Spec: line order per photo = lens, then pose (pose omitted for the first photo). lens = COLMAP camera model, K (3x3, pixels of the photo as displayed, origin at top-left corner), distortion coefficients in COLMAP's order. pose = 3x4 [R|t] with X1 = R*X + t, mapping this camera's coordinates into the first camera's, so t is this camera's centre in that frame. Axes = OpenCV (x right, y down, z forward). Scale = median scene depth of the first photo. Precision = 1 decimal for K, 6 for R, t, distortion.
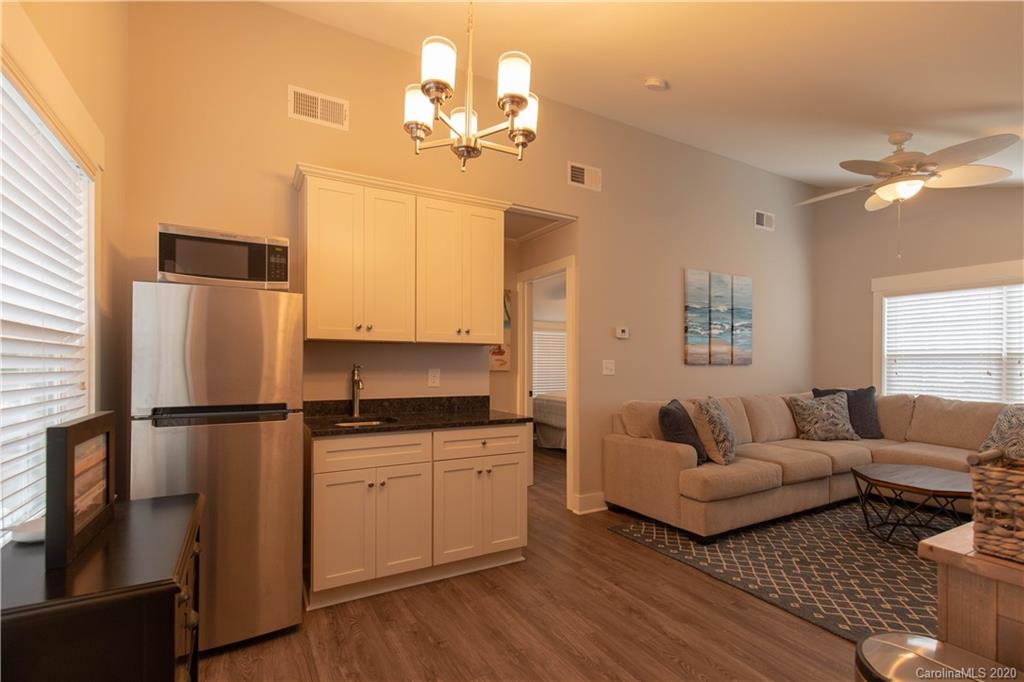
lens RADIAL K [[470.1, 0, 498.9], [0, 470.1, 363.5], [0, 0, 1]] dist [0.003004, 0.000194]
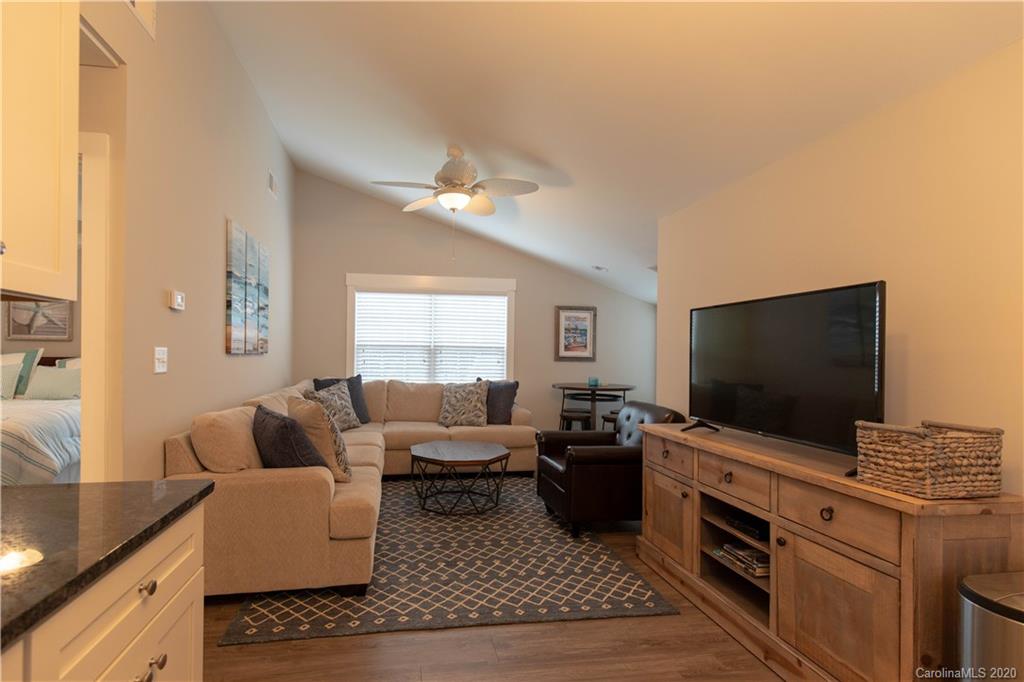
lens RADIAL K [[491.5, 0, 468.6], [0, 491.5, 352.5], [0, 0, 1]] dist [0.001087, -0.000044]
pose [[0.339020, 0.001498, 0.940778, -0.235053], [-0.007202, 0.999974, 0.001004, -0.004890], [-0.940751, -0.007116, 0.339022, 0.541160]]
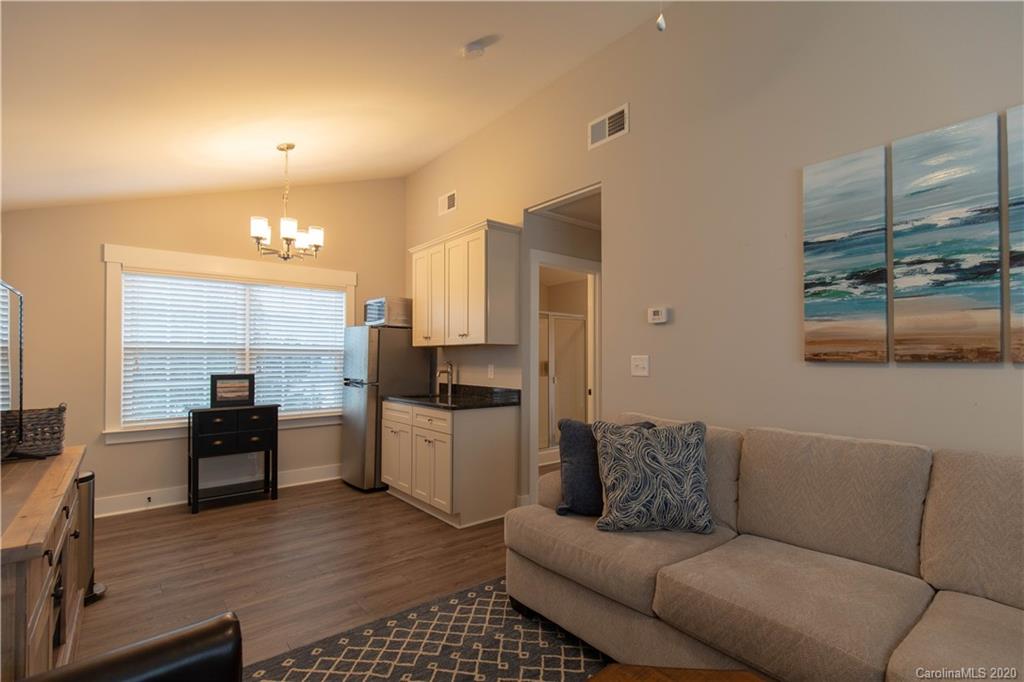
lens RADIAL K [[472.1, 0, 519.2], [0, 472.1, 352.5], [0, 0, 1]] dist [0.003030, 0.000237]
pose [[0.194139, -0.014233, -0.980871, 1.094426], [0.004041, 0.999898, -0.013709, -0.002848], [0.980966, -0.001302, 0.194177, 0.810580]]
